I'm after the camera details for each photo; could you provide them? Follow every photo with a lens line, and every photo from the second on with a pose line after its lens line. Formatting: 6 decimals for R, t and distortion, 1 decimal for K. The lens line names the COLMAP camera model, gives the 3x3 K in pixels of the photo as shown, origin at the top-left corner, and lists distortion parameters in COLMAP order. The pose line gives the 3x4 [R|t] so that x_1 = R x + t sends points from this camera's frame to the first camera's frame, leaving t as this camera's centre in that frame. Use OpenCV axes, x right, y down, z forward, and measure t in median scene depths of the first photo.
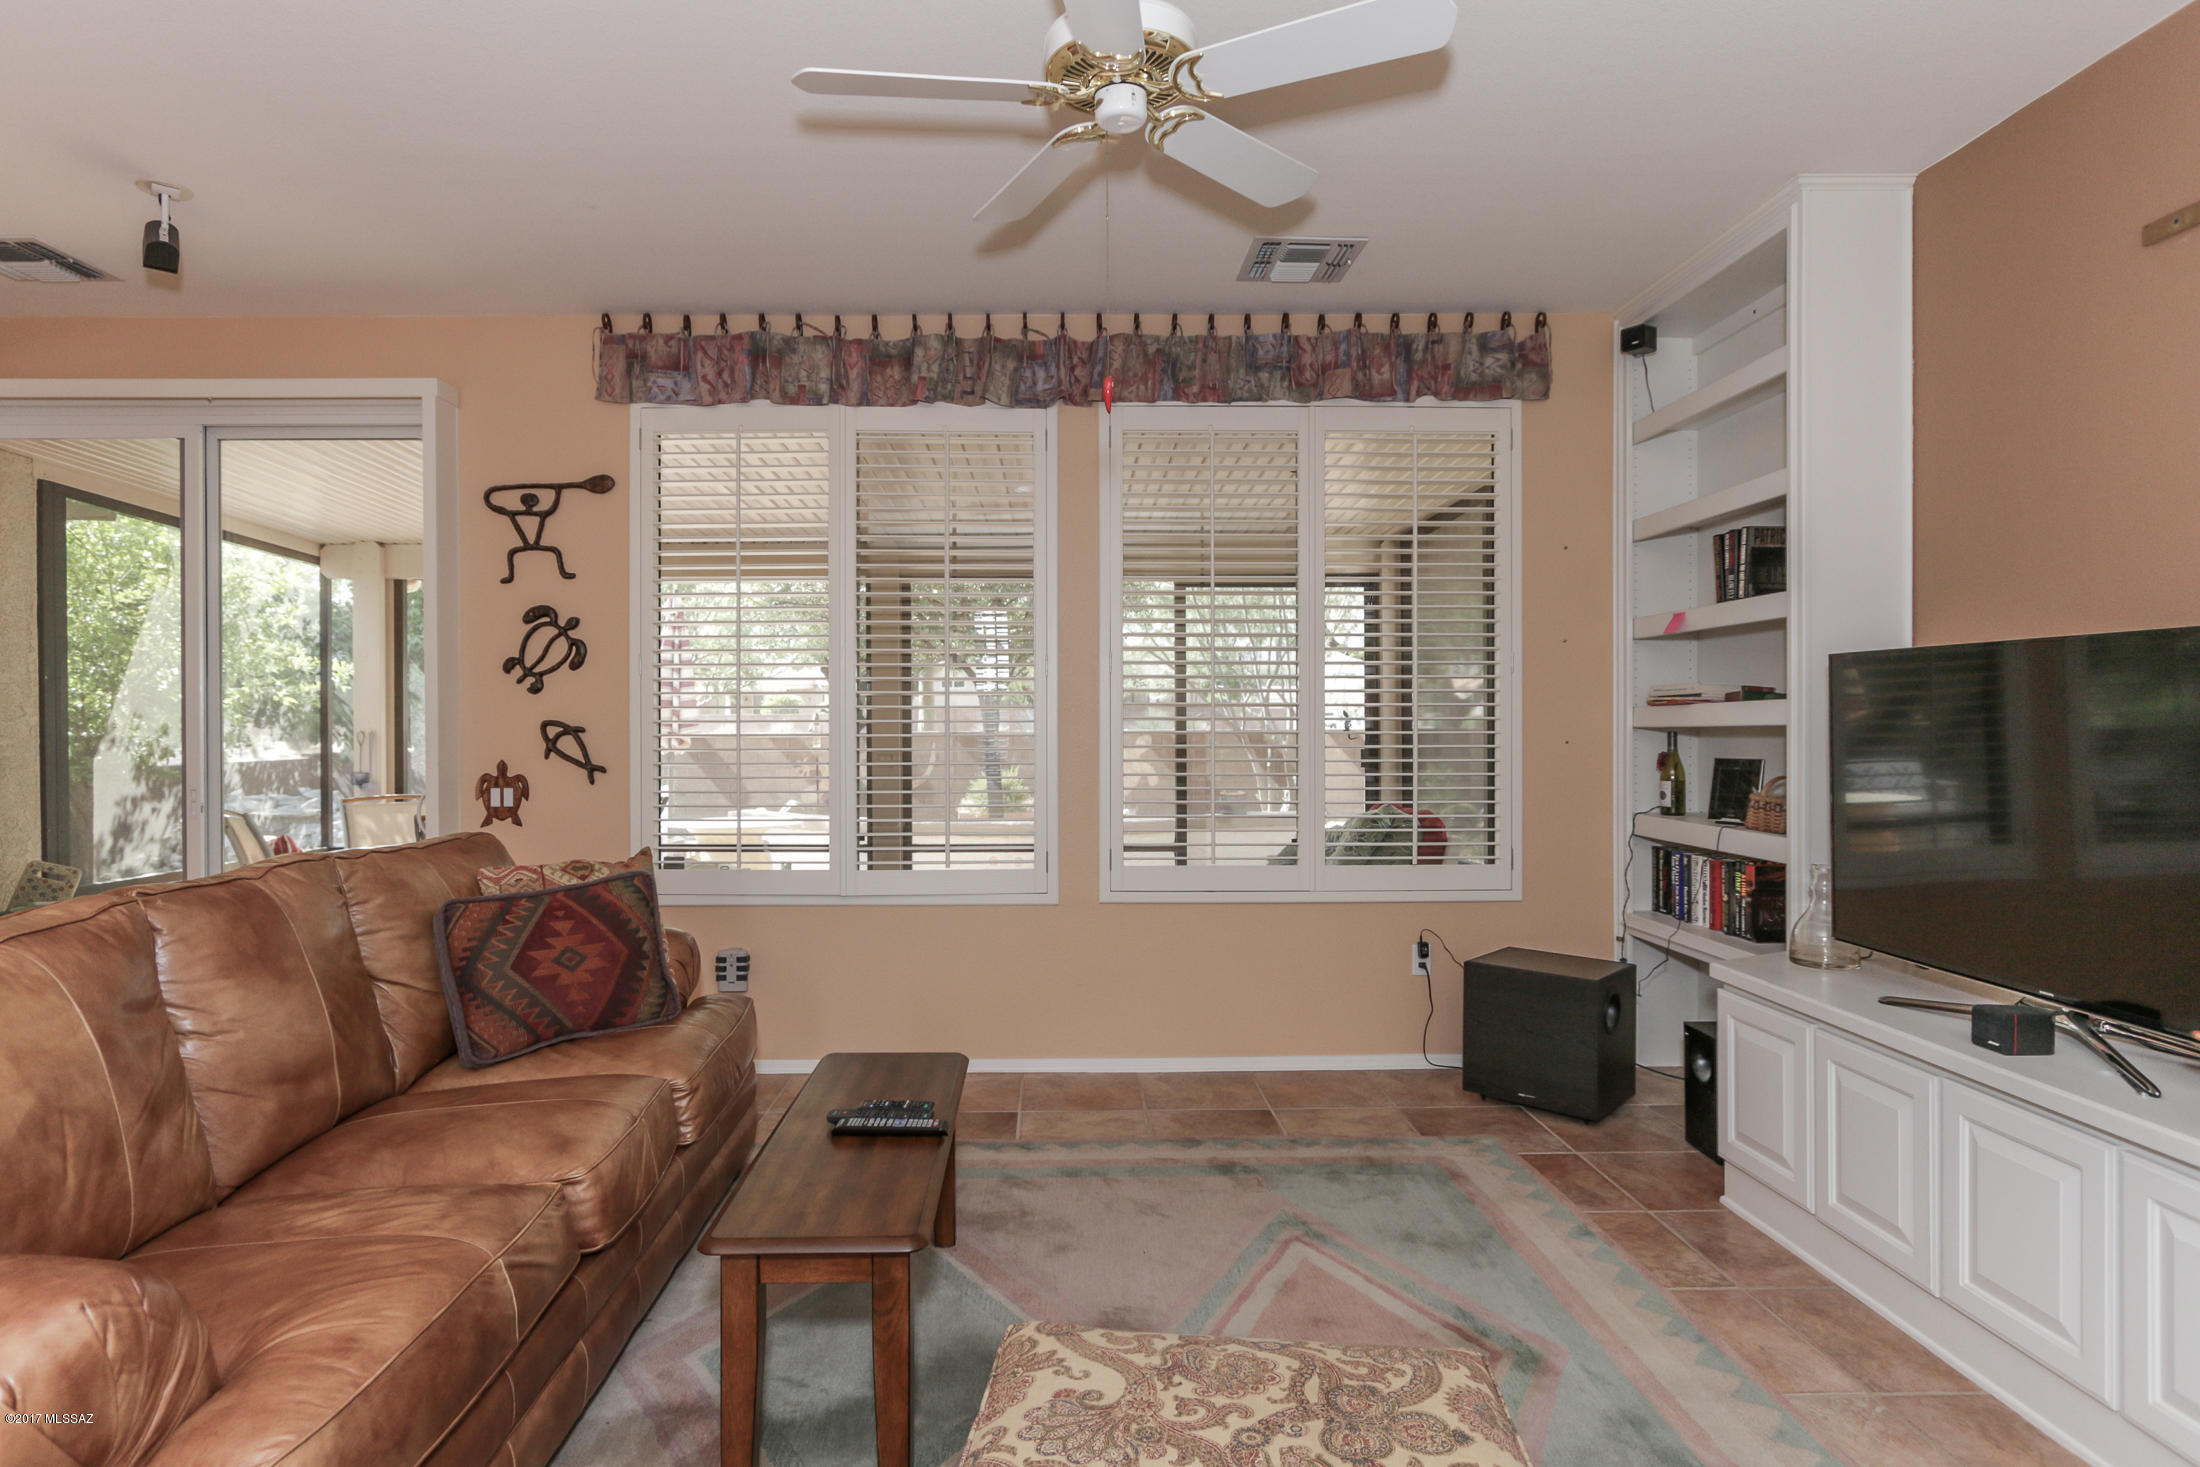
lens RADIAL K [[1162.9, 0, 1092.5], [0, 1162.9, 722.0], [0, 0, 1]] dist [-0.009174, 0.000347]
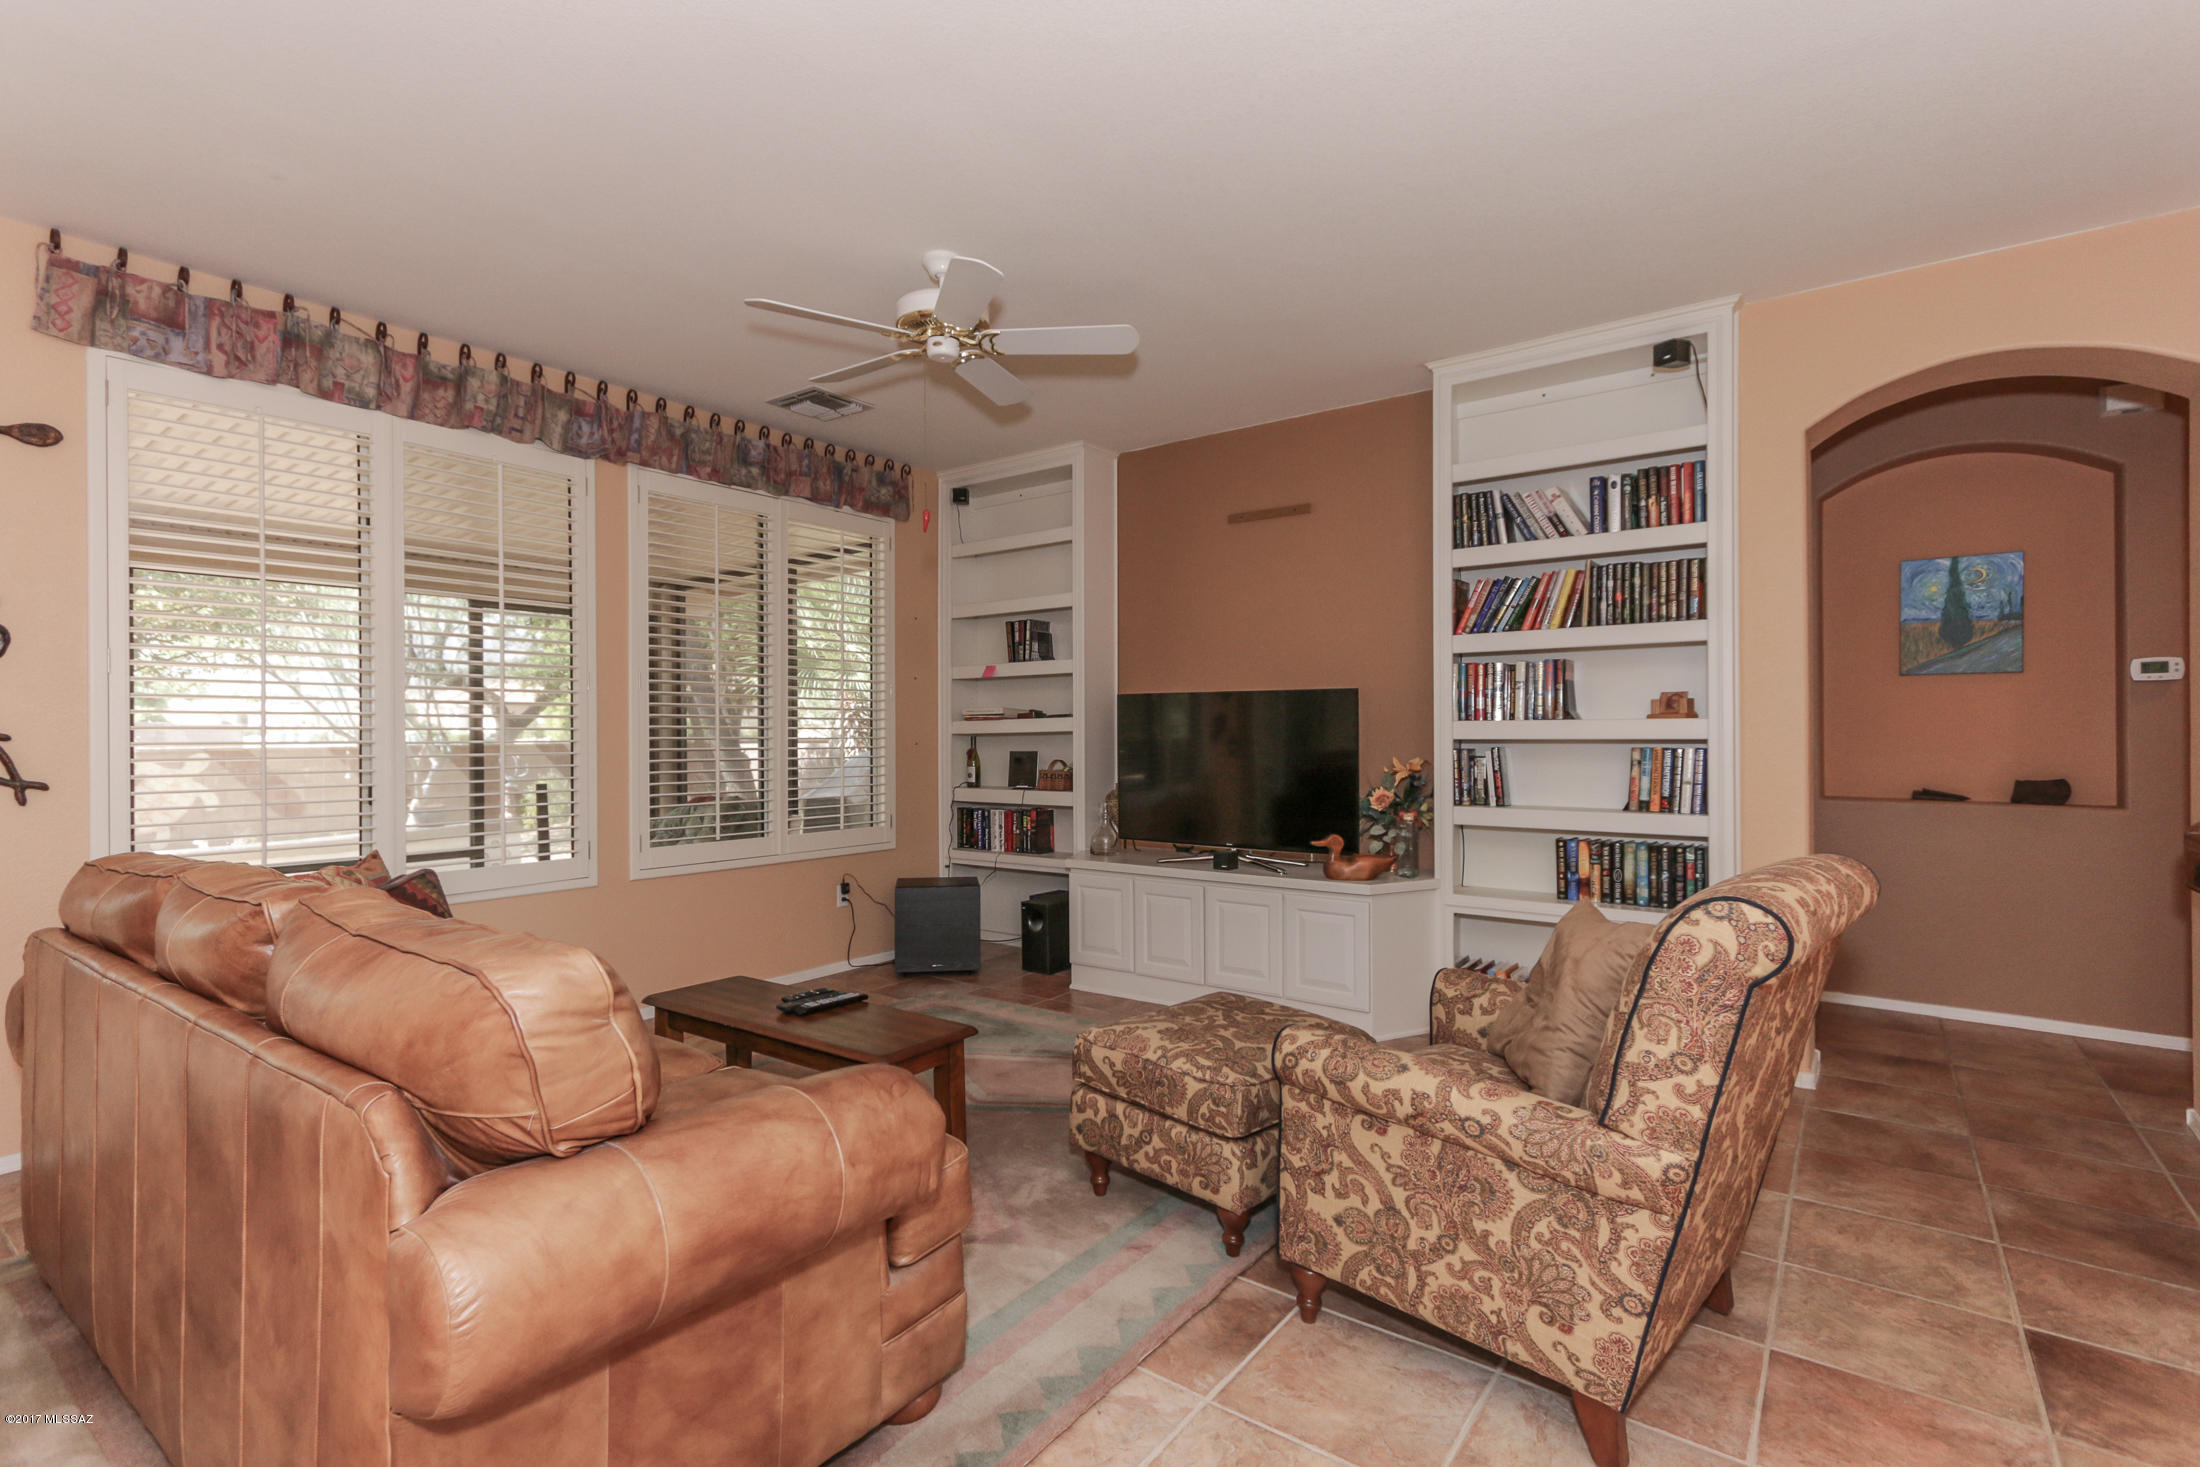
lens RADIAL K [[1023.0, 0, 1102.8], [0, 1023.0, 728.1], [0, 0, 1]] dist [0.003002, 0.003356]
pose [[0.604926, 0.004292, 0.796270, -0.547262], [0.002699, 0.999969, -0.007440, 0.007536], [-0.796277, 0.006650, 0.604896, -0.027576]]
